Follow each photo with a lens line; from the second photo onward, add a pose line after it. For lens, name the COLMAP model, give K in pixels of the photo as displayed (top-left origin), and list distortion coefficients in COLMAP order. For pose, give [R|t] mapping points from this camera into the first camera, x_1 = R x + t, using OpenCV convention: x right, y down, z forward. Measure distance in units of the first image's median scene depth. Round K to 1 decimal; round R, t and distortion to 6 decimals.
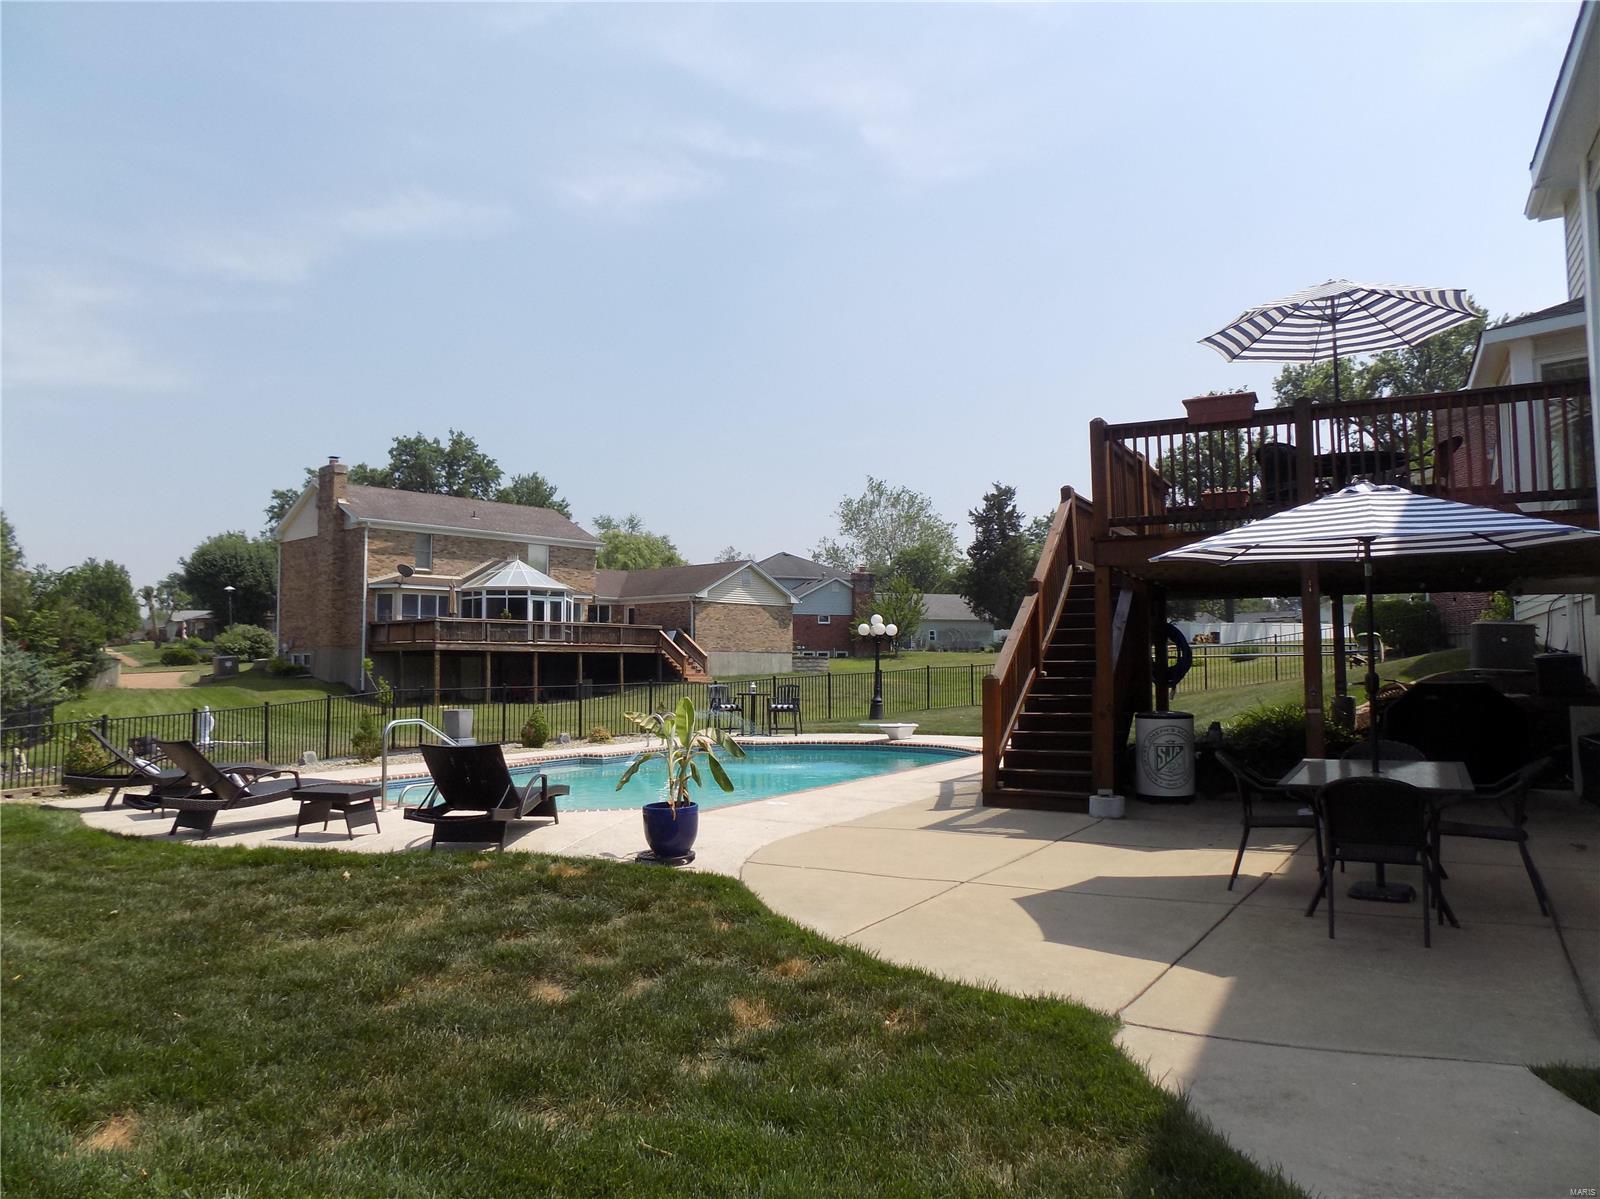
lens RADIAL K [[1092.4, 0, 783.1], [0, 1092.4, 605.4], [0, 0, 1]] dist [-0.058232, 0.065714]
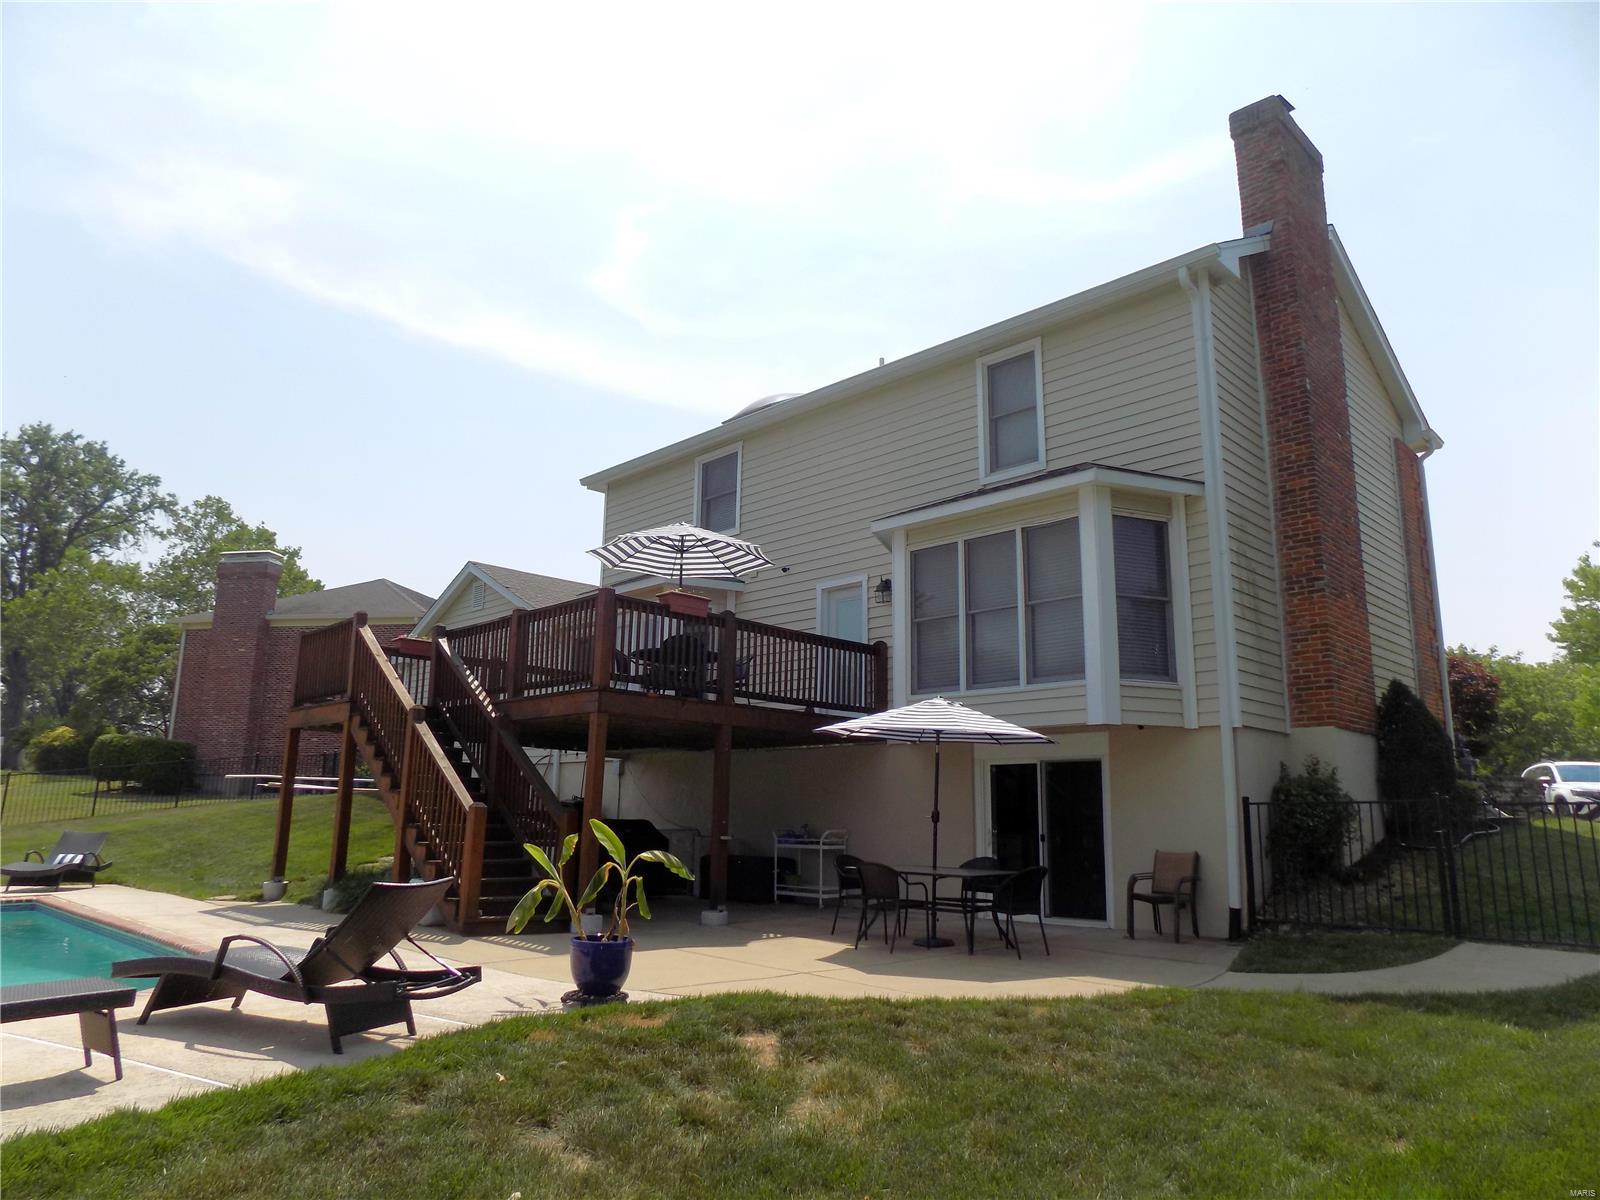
lens RADIAL K [[1092.4, 0, 804.3], [0, 1092.4, 600.4], [0, 0, 1]] dist [-0.058232, 0.065714]
pose [[0.312269, 0.204733, 0.927670, -0.129510], [-0.076766, 0.978746, -0.190165, 0.009140], [-0.946887, -0.011831, 0.321349, 0.073729]]
